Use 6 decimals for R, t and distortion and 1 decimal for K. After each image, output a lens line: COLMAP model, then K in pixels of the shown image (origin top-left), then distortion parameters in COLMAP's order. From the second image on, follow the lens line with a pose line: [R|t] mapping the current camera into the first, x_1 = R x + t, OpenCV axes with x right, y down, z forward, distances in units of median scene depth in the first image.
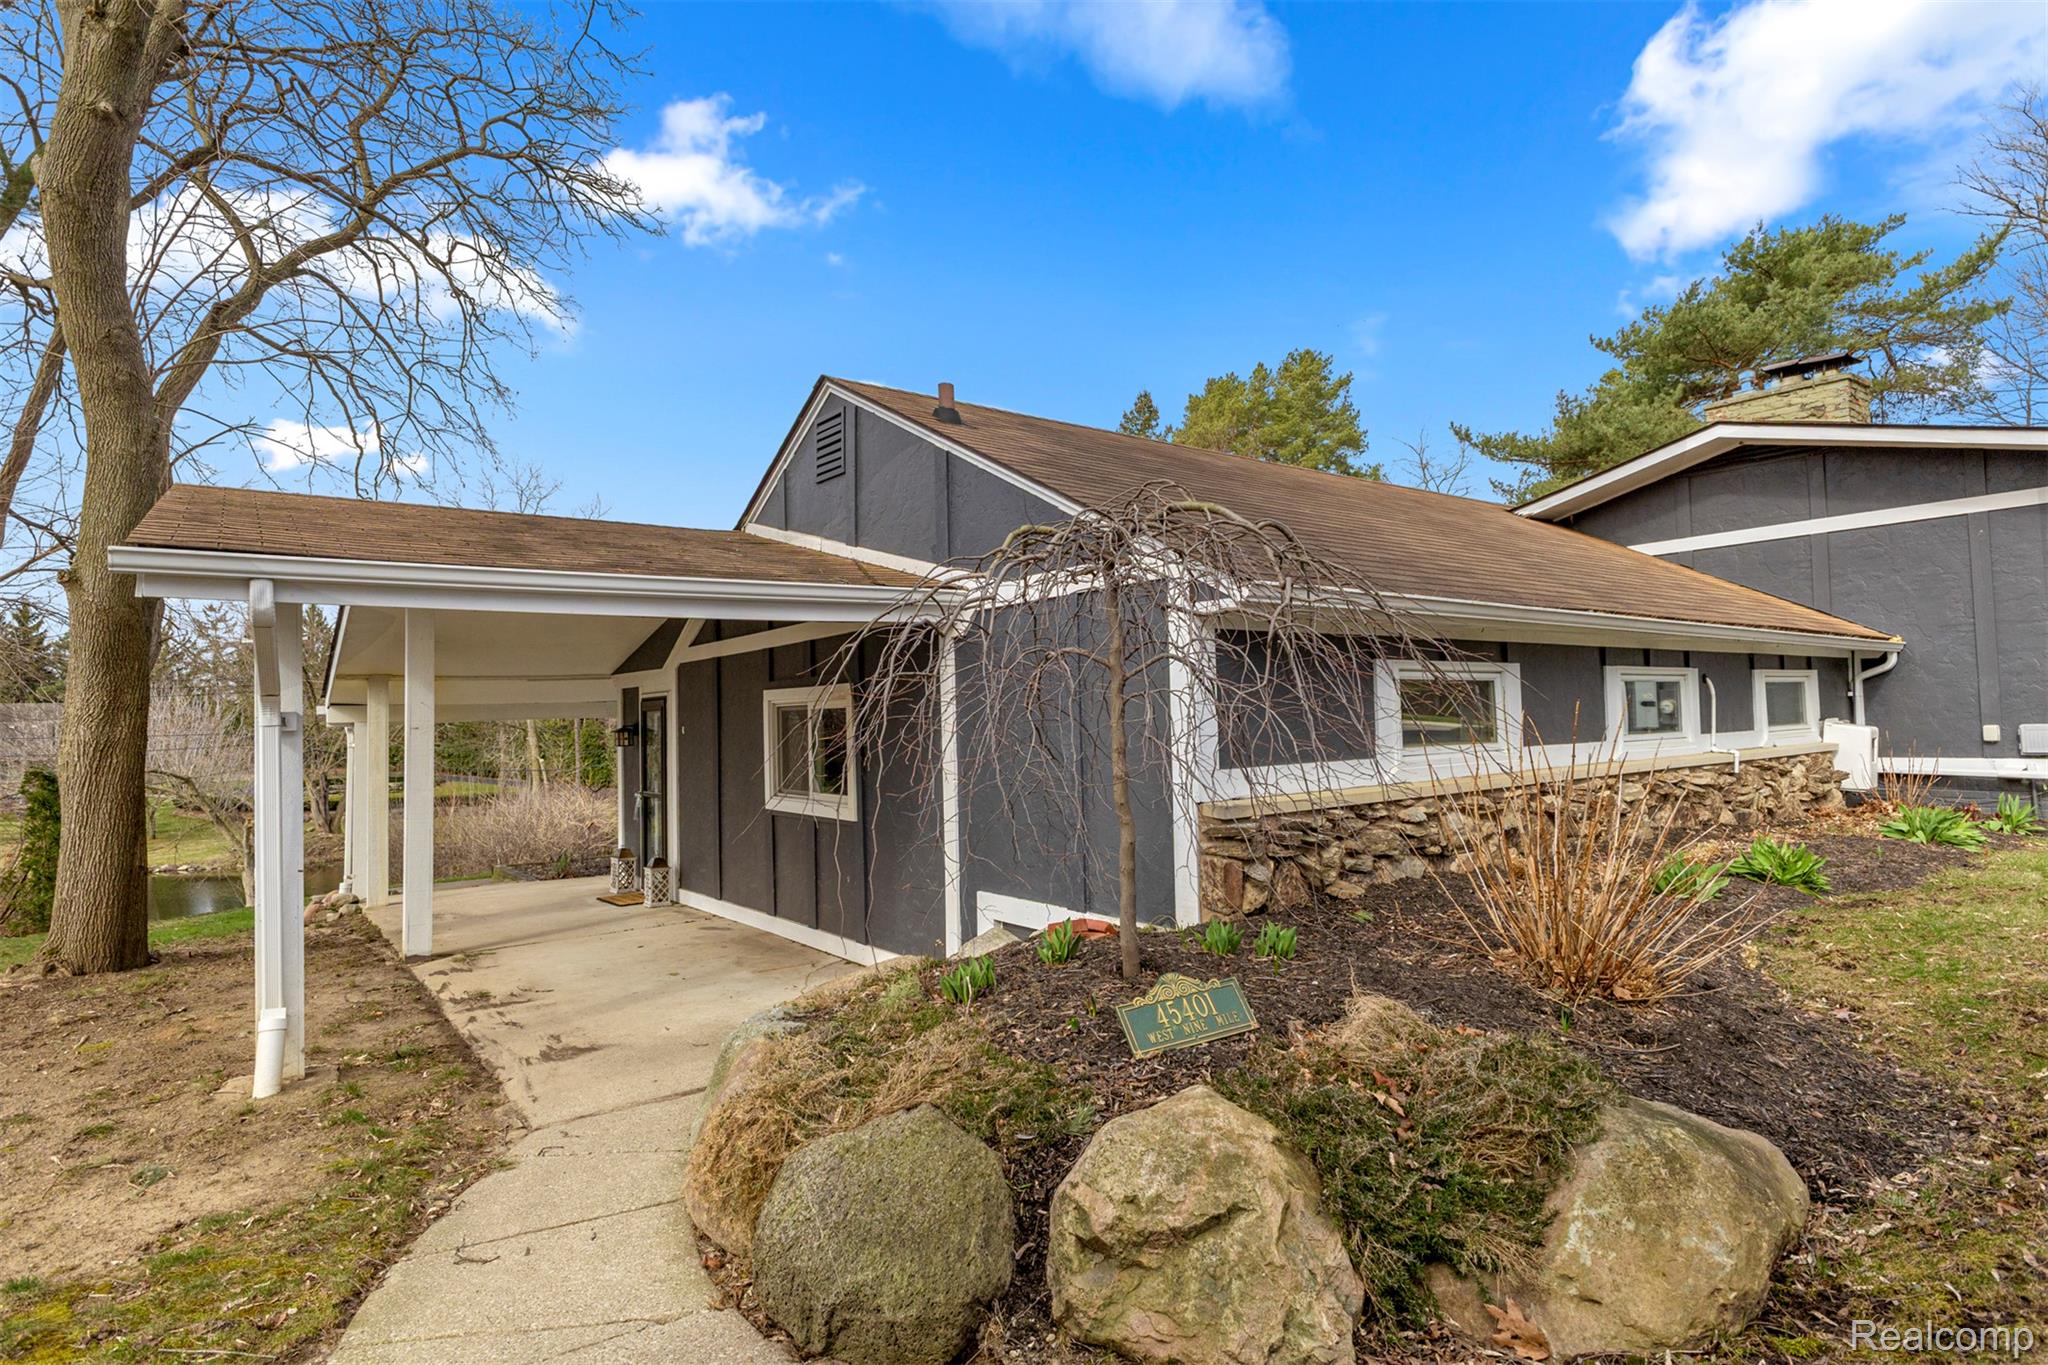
lens RADIAL K [[1061.3, 0, 1024.0], [0, 1061.3, 682.5], [0, 0, 1]] dist [-0.000837, -0.000987]
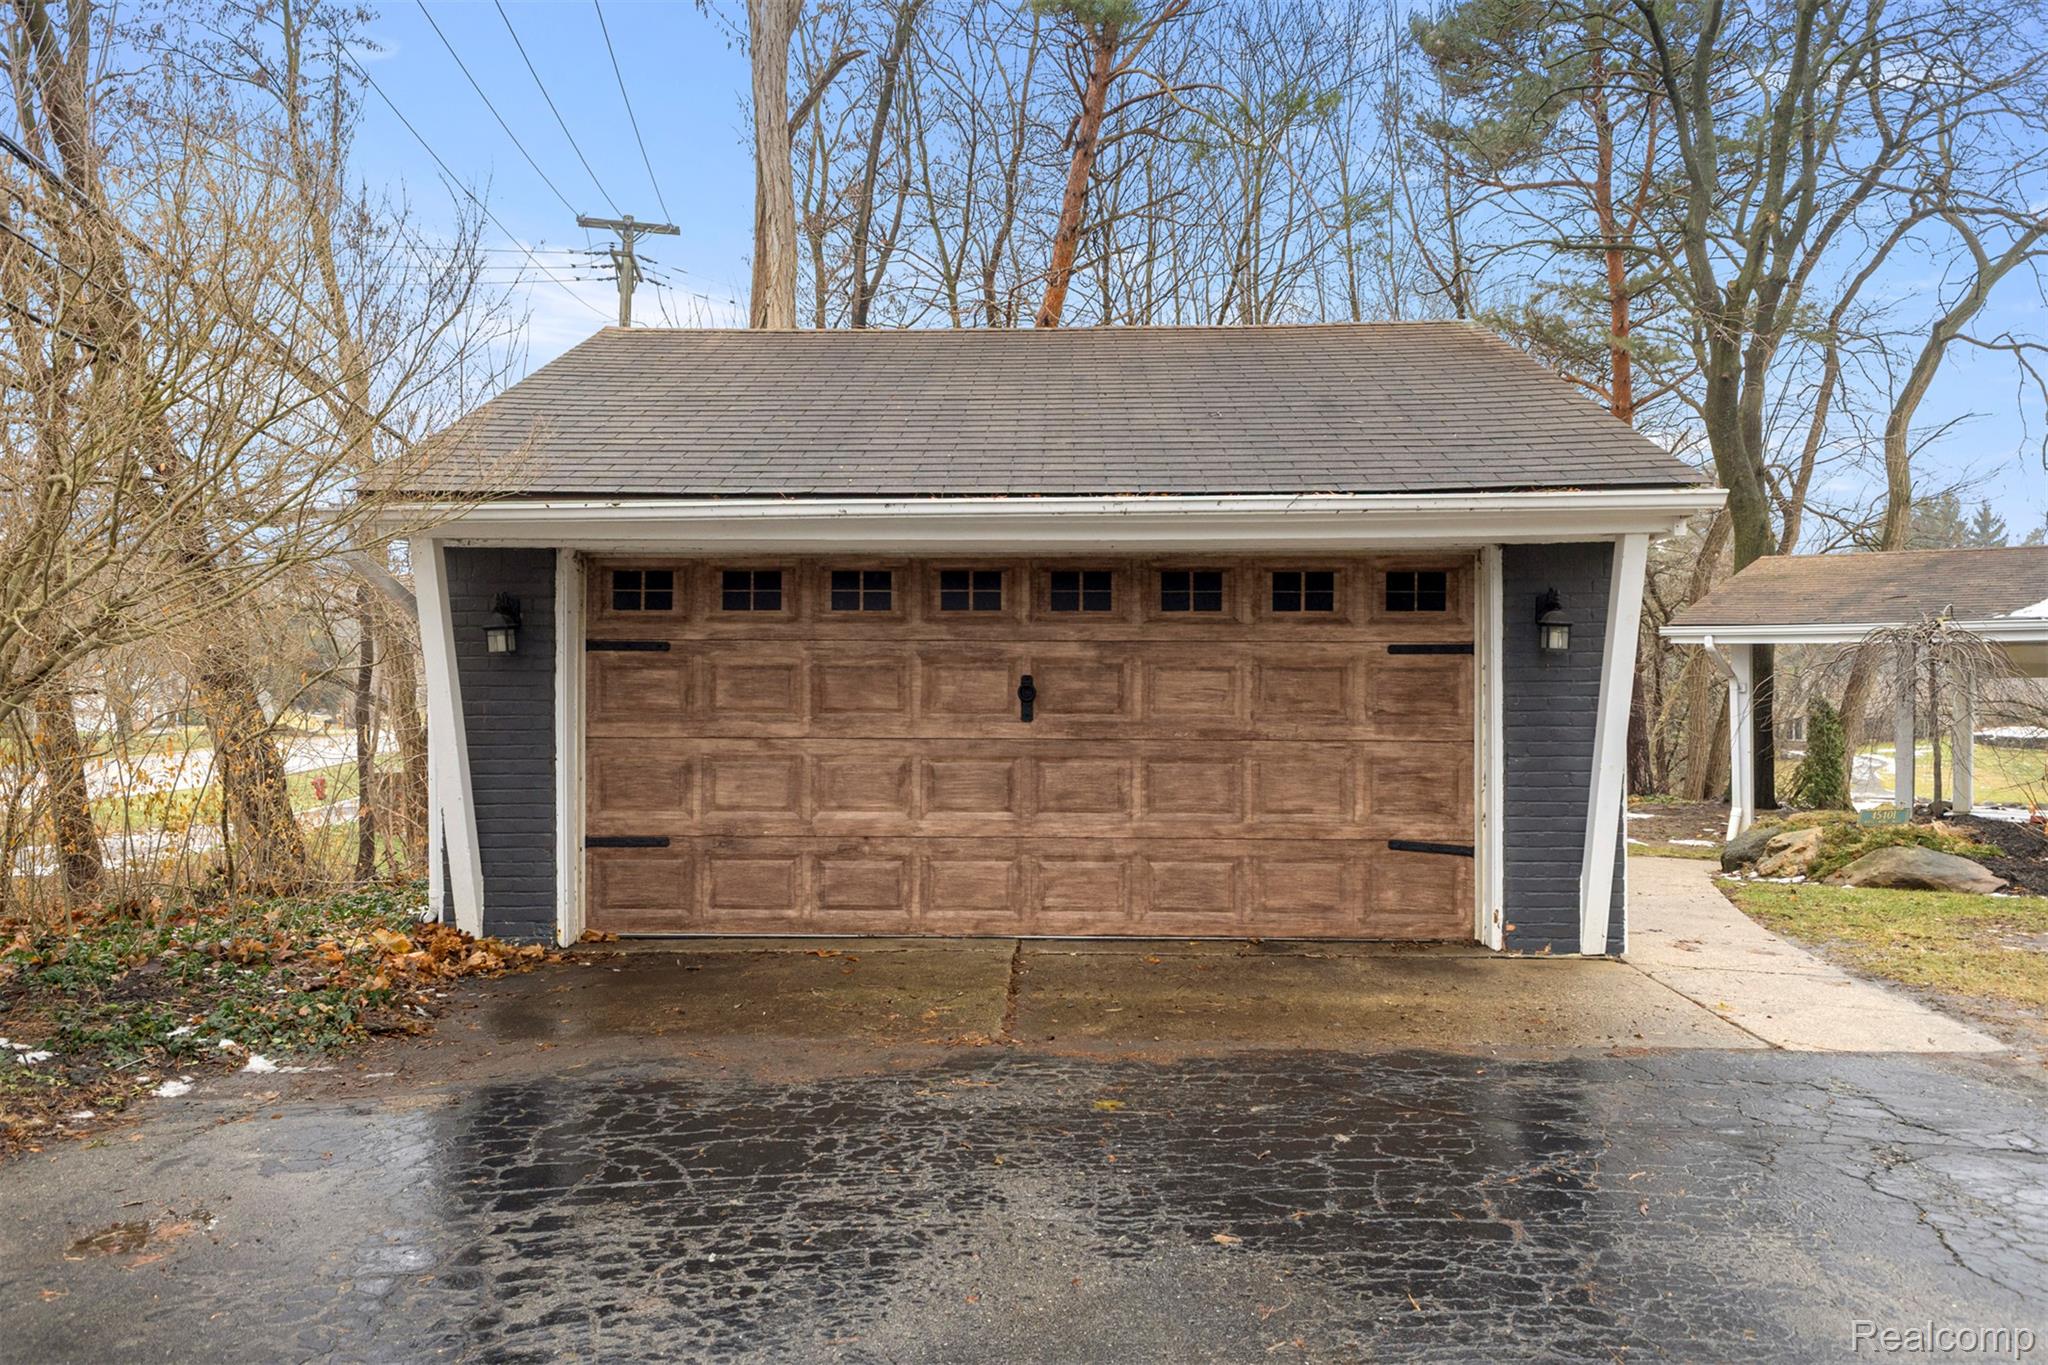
lens RADIAL K [[1444.4, 0, 1011.8], [0, 1444.4, 642.2], [0, 0, 1]] dist [0.006466, 0.001011]
pose [[0.206944, 0.010753, -0.978294, 1.368236], [0.021794, 0.999641, 0.015598, -0.099676], [0.978110, -0.024549, 0.206636, -0.799024]]
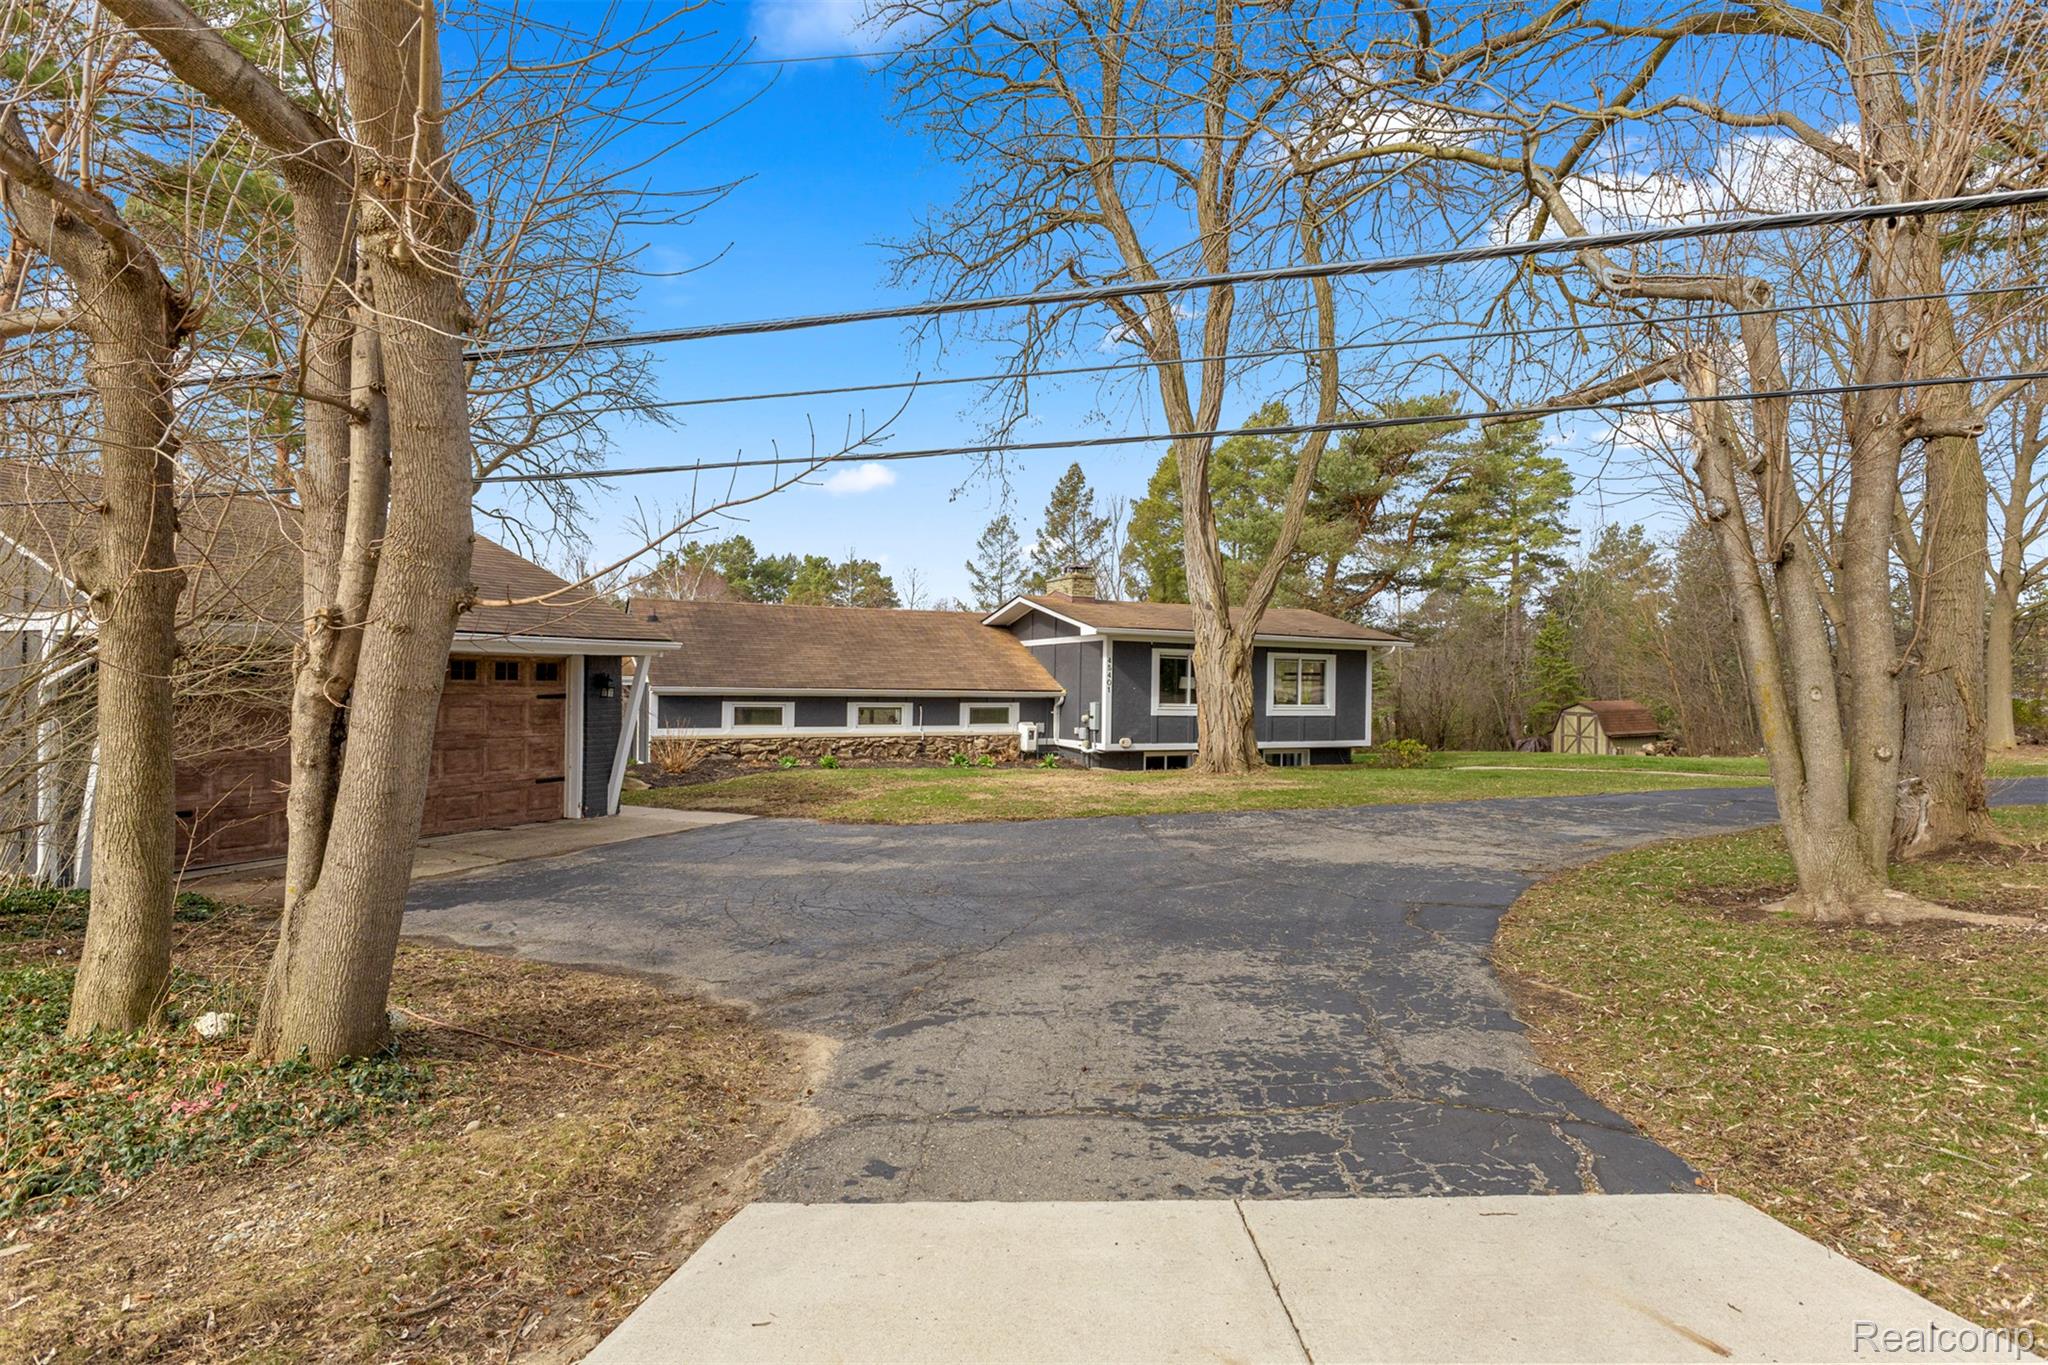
lens RADIAL K [[1061.3, 0, 1024.0], [0, 1061.3, 682.5], [0, 0, 1]] dist [-0.000837, -0.000987]
pose [[0.984713, 0.028488, -0.171839, 1.507947], [-0.024214, 0.999344, 0.026920, -0.160836], [0.172493, -0.022347, 0.984757, -1.871880]]
